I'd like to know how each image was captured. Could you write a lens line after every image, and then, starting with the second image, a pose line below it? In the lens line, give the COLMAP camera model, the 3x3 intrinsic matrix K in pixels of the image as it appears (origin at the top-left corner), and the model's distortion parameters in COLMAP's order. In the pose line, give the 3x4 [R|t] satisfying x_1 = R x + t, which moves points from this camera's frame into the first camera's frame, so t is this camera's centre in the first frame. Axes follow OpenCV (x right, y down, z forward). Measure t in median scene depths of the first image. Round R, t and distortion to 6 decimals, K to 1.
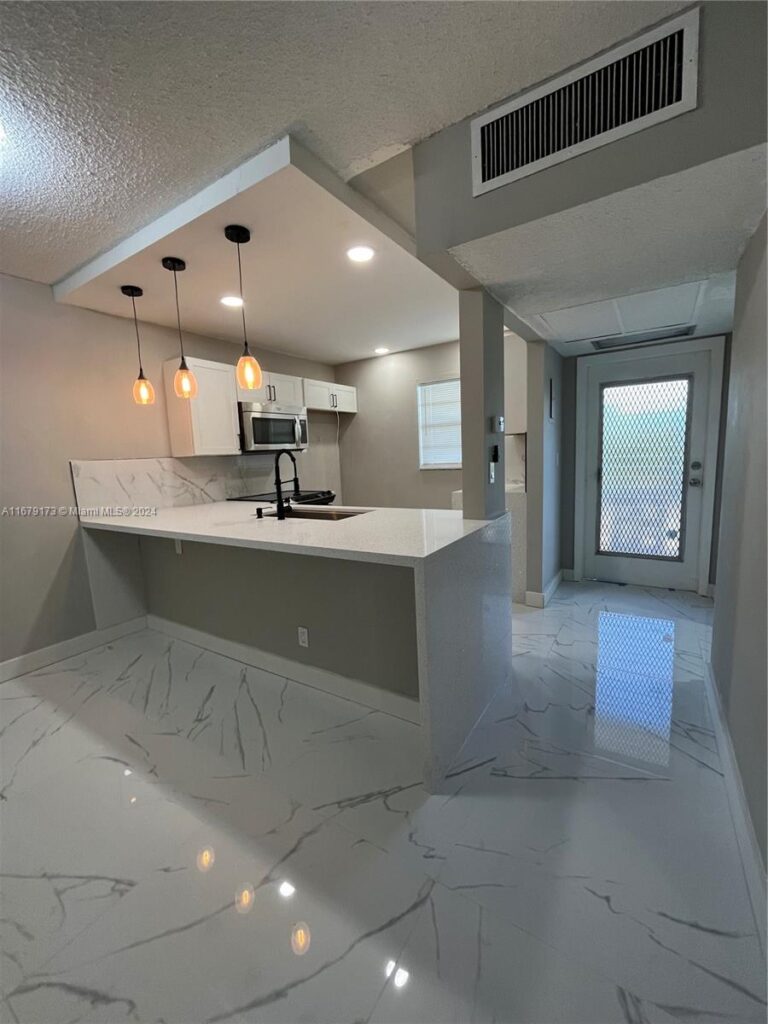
lens RADIAL K [[410.7, 0, 380.7], [0, 410.7, 510.8], [0, 0, 1]] dist [-0.004267, -0.000338]
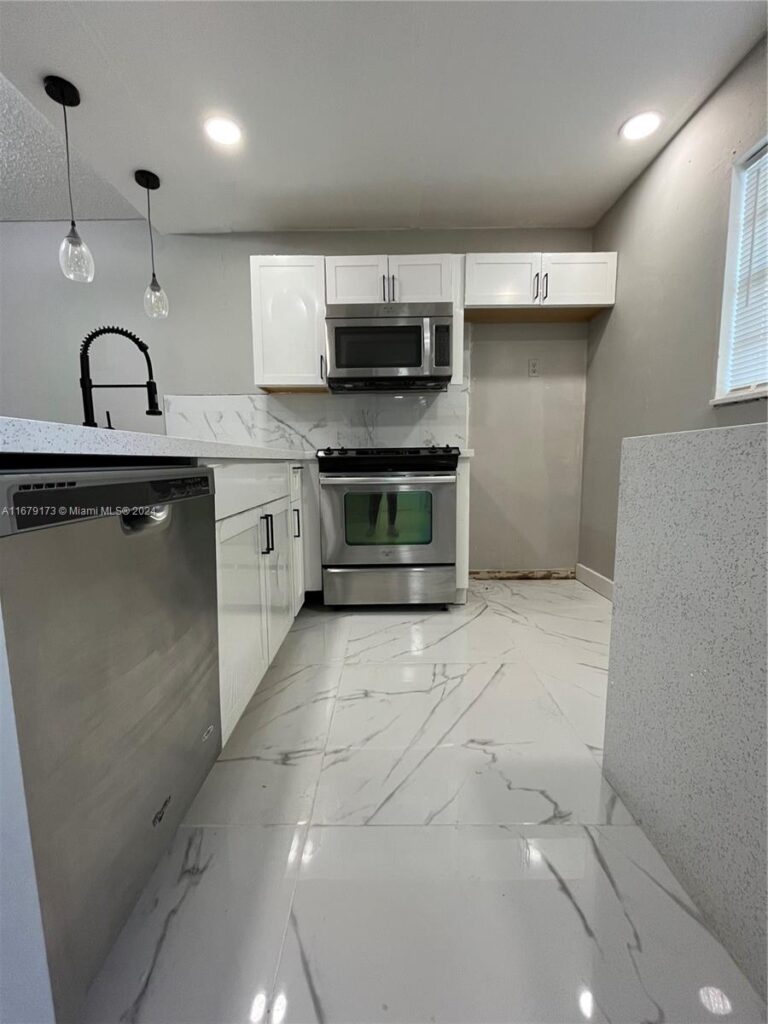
lens RADIAL K [[410.7, 0, 385.1], [0, 410.7, 508.9], [0, 0, 1]] dist [-0.004267, -0.000338]
pose [[0.545370, 0.136686, -0.826976, 0.375356], [-0.128951, 0.988551, 0.078351, 0.004540], [0.828217, 0.063909, 0.556751, 0.813333]]
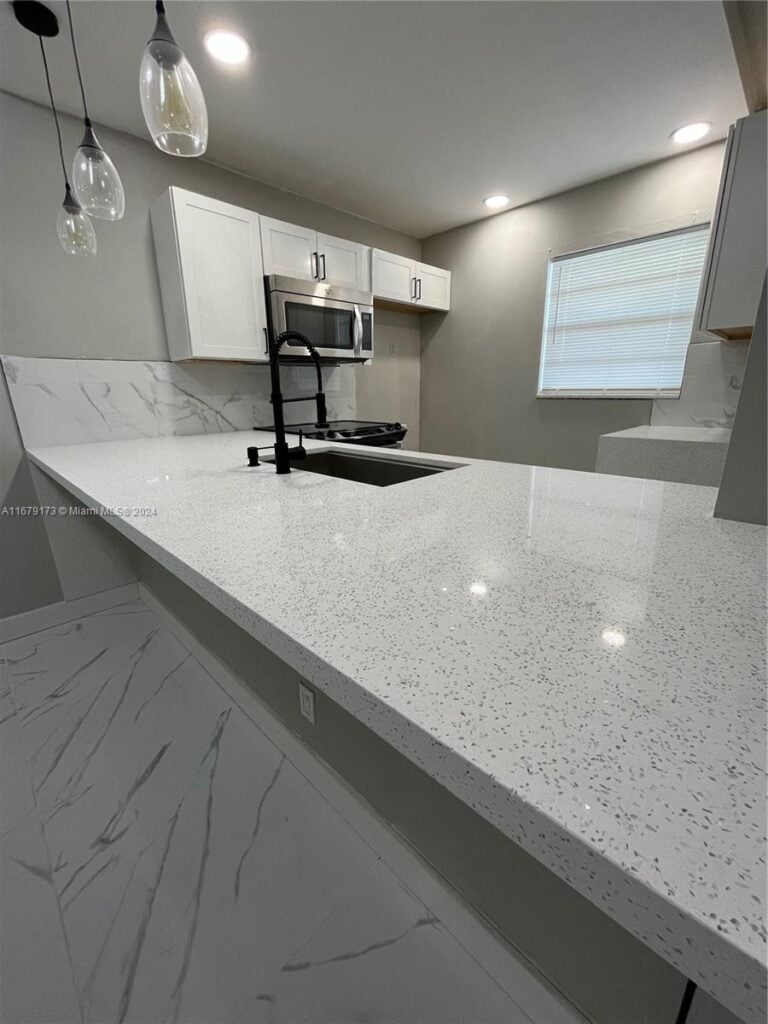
lens RADIAL K [[410.7, 0, 381.4], [0, 410.7, 509.1], [0, 0, 1]] dist [-0.004267, -0.000338]
pose [[0.978093, 0.088536, -0.188401, -0.015074], [-0.058814, 0.985705, 0.157880, -0.017981], [0.199686, -0.143341, 0.969319, 0.406871]]
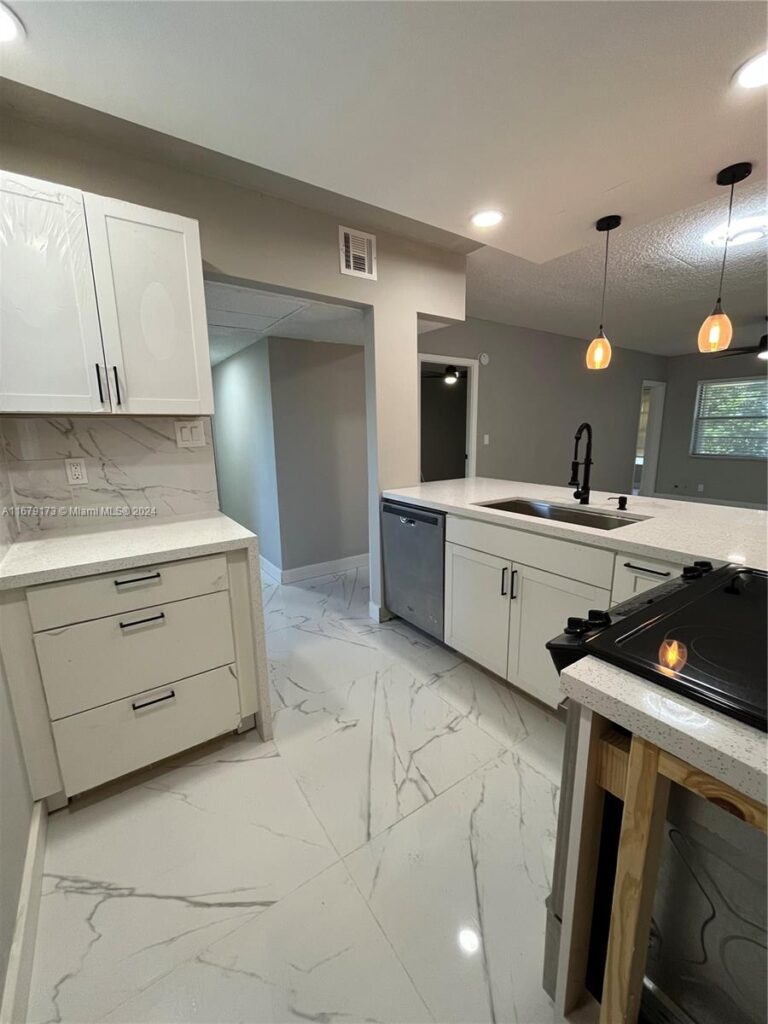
lens RADIAL K [[410.7, 0, 387.5], [0, 410.7, 503.7], [0, 0, 1]] dist [-0.004267, -0.000338]
pose [[-0.928819, -0.009017, 0.370425, -0.153125], [0.106461, 0.951058, 0.290096, -0.227077], [-0.354911, 0.308882, -0.882400, 1.547479]]
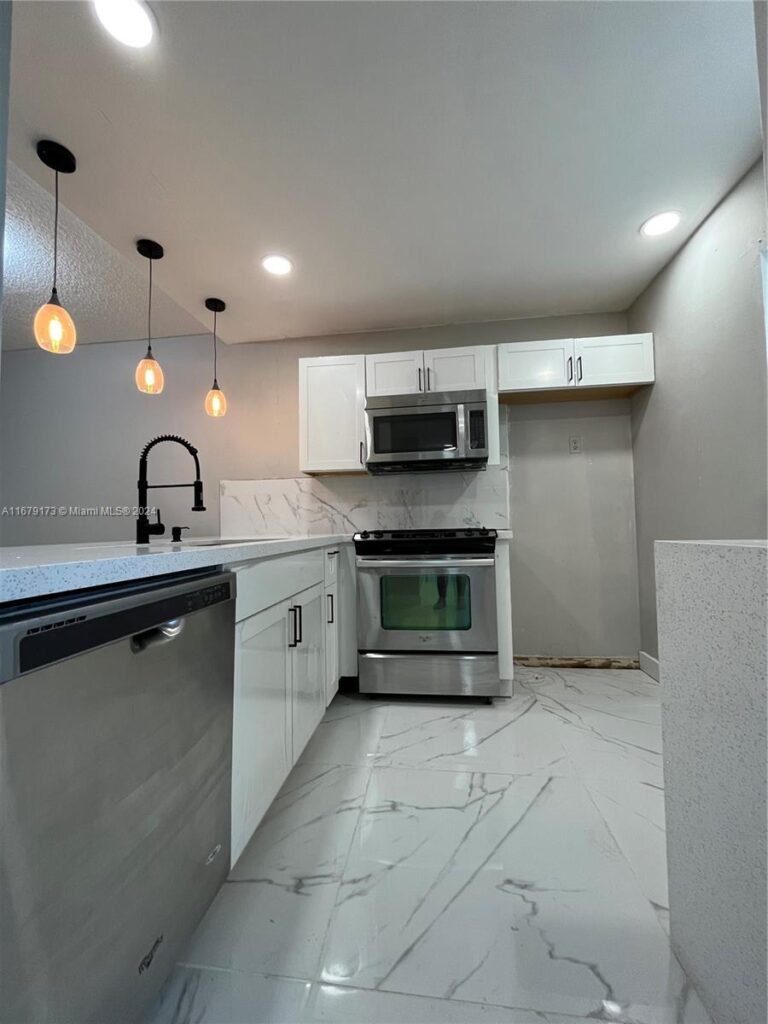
lens RADIAL K [[410.7, 0, 385.7], [0, 410.7, 509.6], [0, 0, 1]] dist [-0.004267, -0.000338]
pose [[0.435181, 0.000182, -0.900343, 0.388191], [-0.122798, 0.990667, -0.059154, -0.030932], [0.891930, 0.136303, 0.431142, 0.836107]]
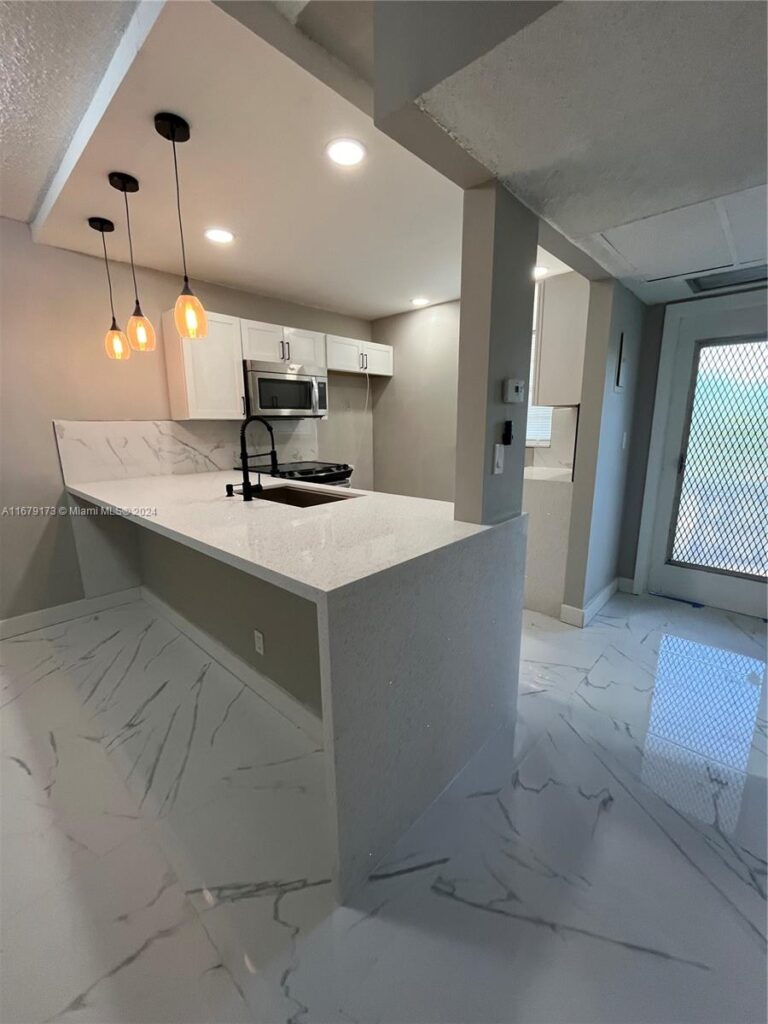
lens RADIAL K [[410.7, 0, 381.1], [0, 410.7, 510.2], [0, 0, 1]] dist [-0.004267, -0.000338]
pose [[0.984233, 0.071348, -0.161851, 0.129775], [-0.058920, 0.995025, 0.080336, -0.033539], [0.166777, -0.069533, 0.983540, 0.171035]]
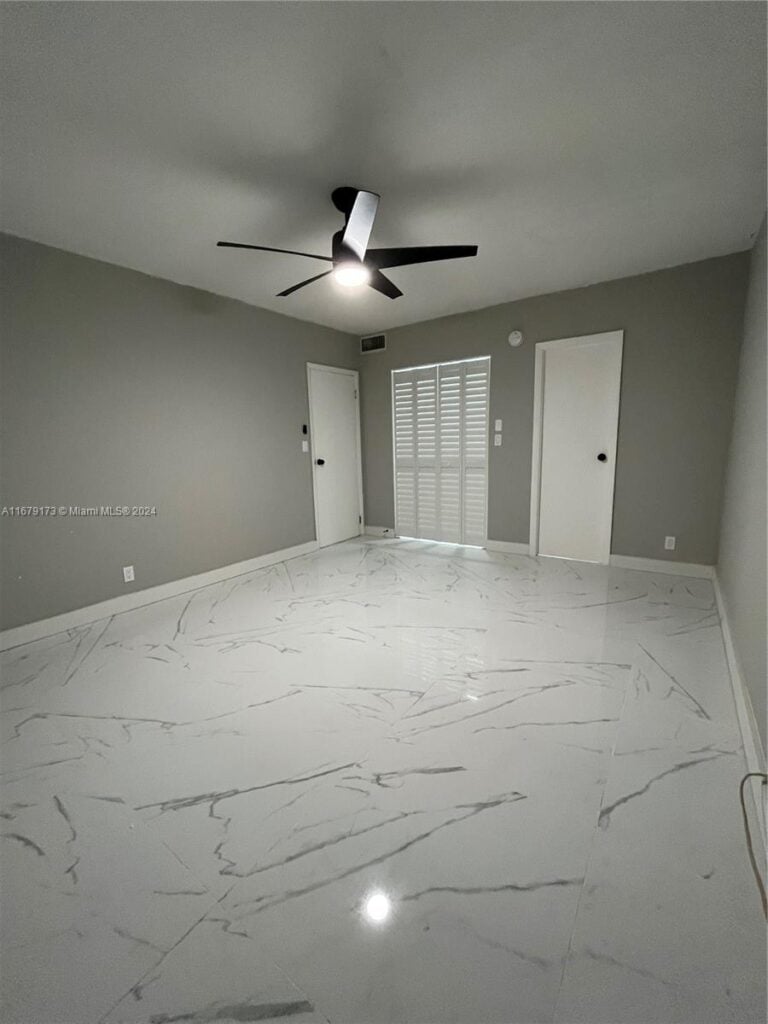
lens RADIAL K [[410.7, 0, 382.5], [0, 410.7, 512.5], [0, 0, 1]] dist [-0.004267, -0.000338]
pose [[-0.046754, 0.203232, -0.978014, 0.106296], [-0.110960, 0.971969, 0.207280, -0.057567], [0.992724, 0.118212, -0.022893, 0.645288]]
